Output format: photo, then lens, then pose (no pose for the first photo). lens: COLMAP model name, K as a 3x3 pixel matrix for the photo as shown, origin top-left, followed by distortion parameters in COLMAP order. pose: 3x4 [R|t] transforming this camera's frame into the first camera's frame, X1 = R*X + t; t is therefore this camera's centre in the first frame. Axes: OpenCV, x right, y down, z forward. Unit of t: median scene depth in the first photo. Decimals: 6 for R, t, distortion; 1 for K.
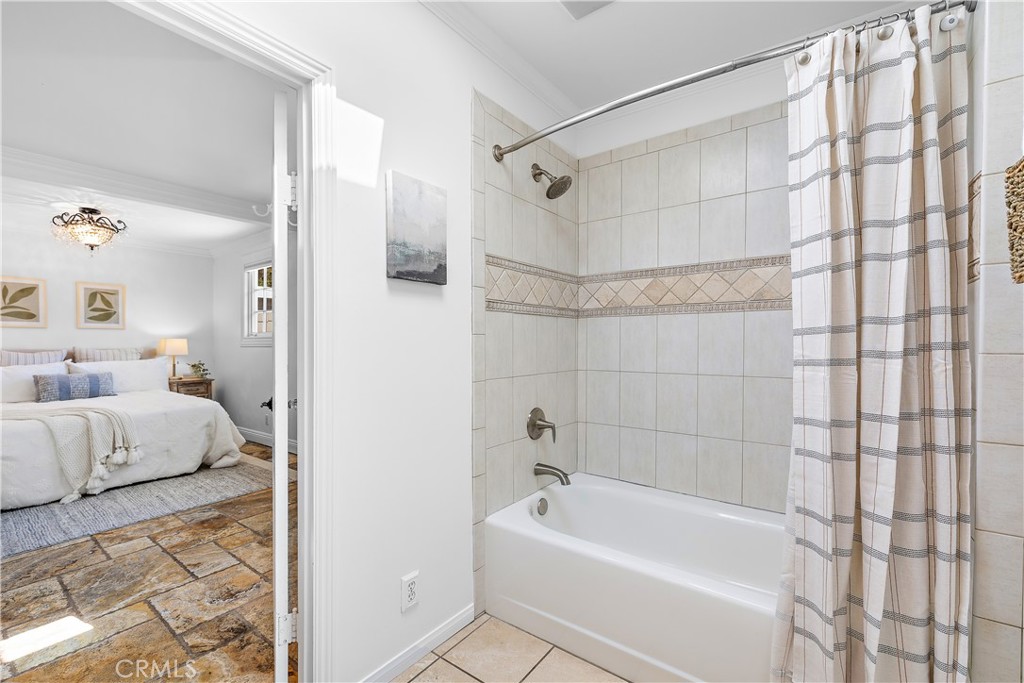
lens RADIAL K [[439.4, 0, 511.5], [0, 439.4, 348.6], [0, 0, 1]] dist [0.003520, -0.000388]
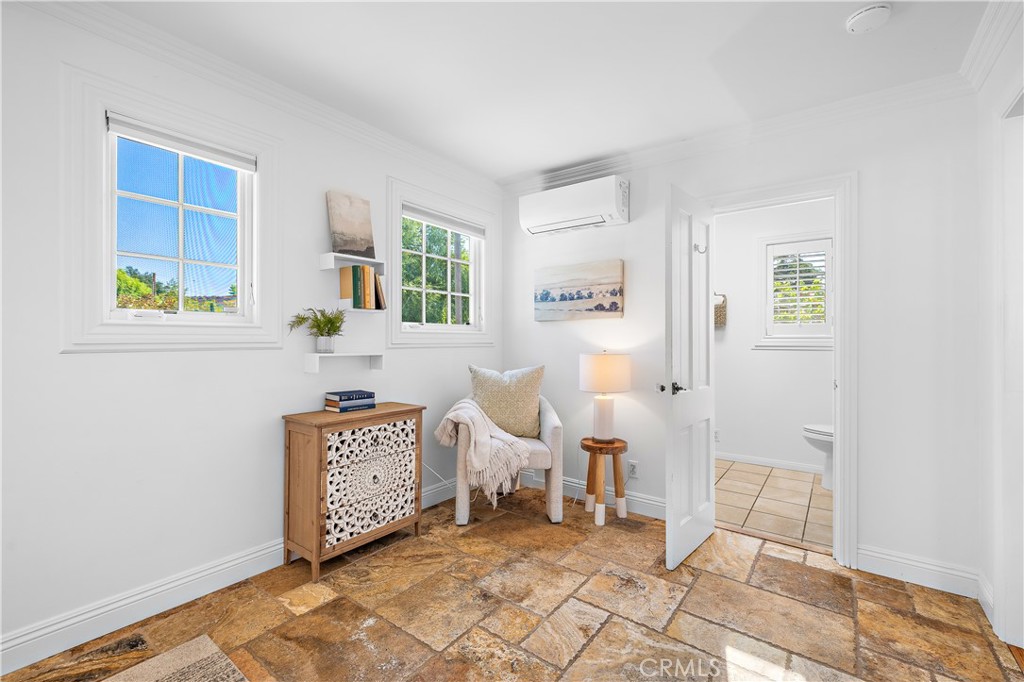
lens RADIAL K [[439.4, 0, 510.0], [0, 439.4, 336.4], [0, 0, 1]] dist [0.003520, -0.000388]
pose [[0.000442, 0.005750, 0.999983, -0.883895], [0.012065, 0.999911, -0.005755, -0.005163], [-0.999927, 0.012067, 0.000373, 0.672994]]
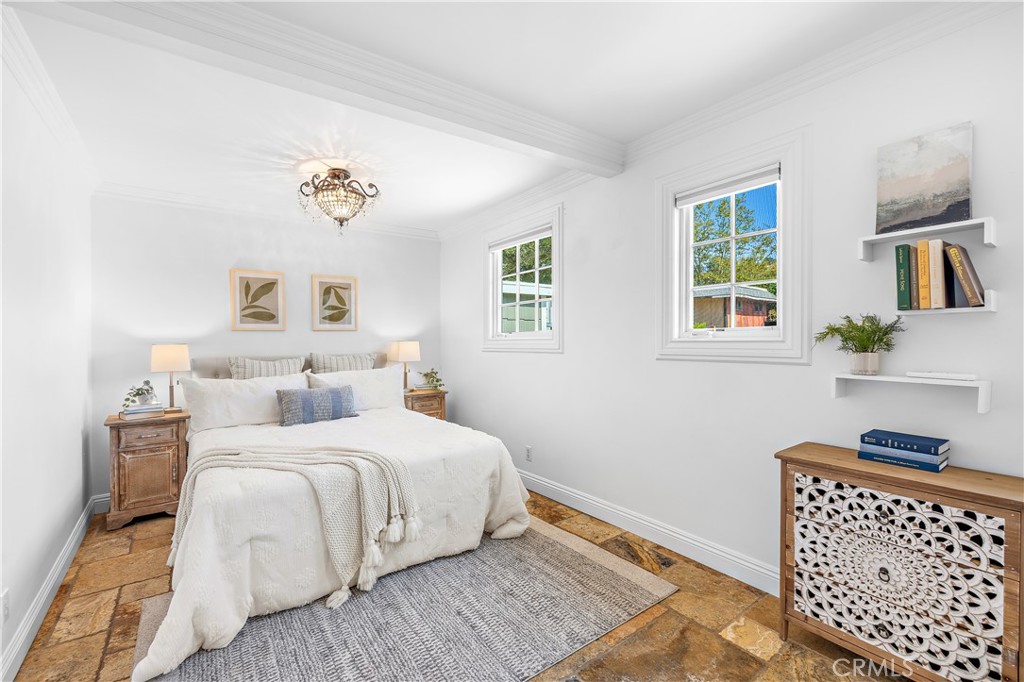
lens RADIAL K [[439.4, 0, 505.4], [0, 439.4, 339.1], [0, 0, 1]] dist [0.003520, -0.000388]
pose [[0.956429, -0.009251, -0.291819, -0.489281], [0.006097, 0.999913, -0.011716, -0.022143], [0.291902, 0.009426, 0.956402, 0.385532]]
